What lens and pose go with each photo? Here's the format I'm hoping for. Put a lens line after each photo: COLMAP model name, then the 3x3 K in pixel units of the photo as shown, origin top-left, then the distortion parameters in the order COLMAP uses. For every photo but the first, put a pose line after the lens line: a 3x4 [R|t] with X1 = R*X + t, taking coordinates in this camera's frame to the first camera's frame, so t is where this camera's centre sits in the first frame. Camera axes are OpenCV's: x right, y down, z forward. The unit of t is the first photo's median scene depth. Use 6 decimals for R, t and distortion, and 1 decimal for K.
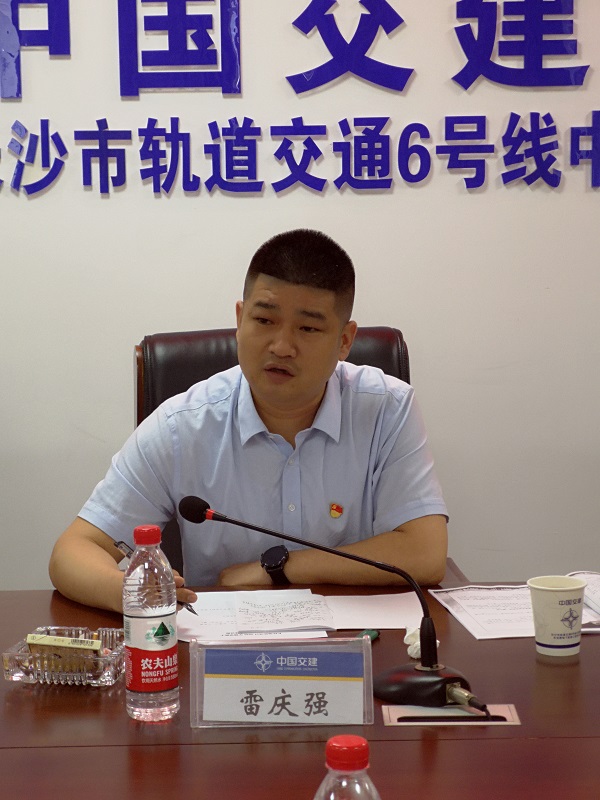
lens RADIAL K [[1897.6, 0, 300.0], [0, 1897.6, 400.0], [0, 0, 1]] dist [0.265083, 0.008029]
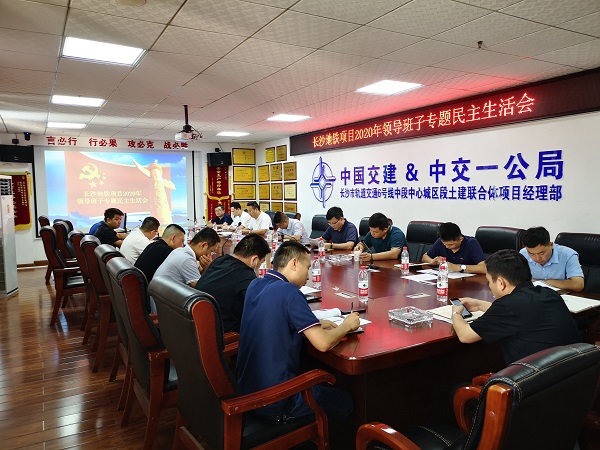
lens RADIAL K [[464.1, 0, 300.0], [0, 464.1, 225.0], [0, 0, 1]] dist [0.028355, 0.006253]
pose [[0.503070, 0.072530, -0.861197, 1.365620], [-0.116844, 0.993031, 0.015379, -0.007284], [0.856311, 0.092889, 0.508039, -0.081758]]
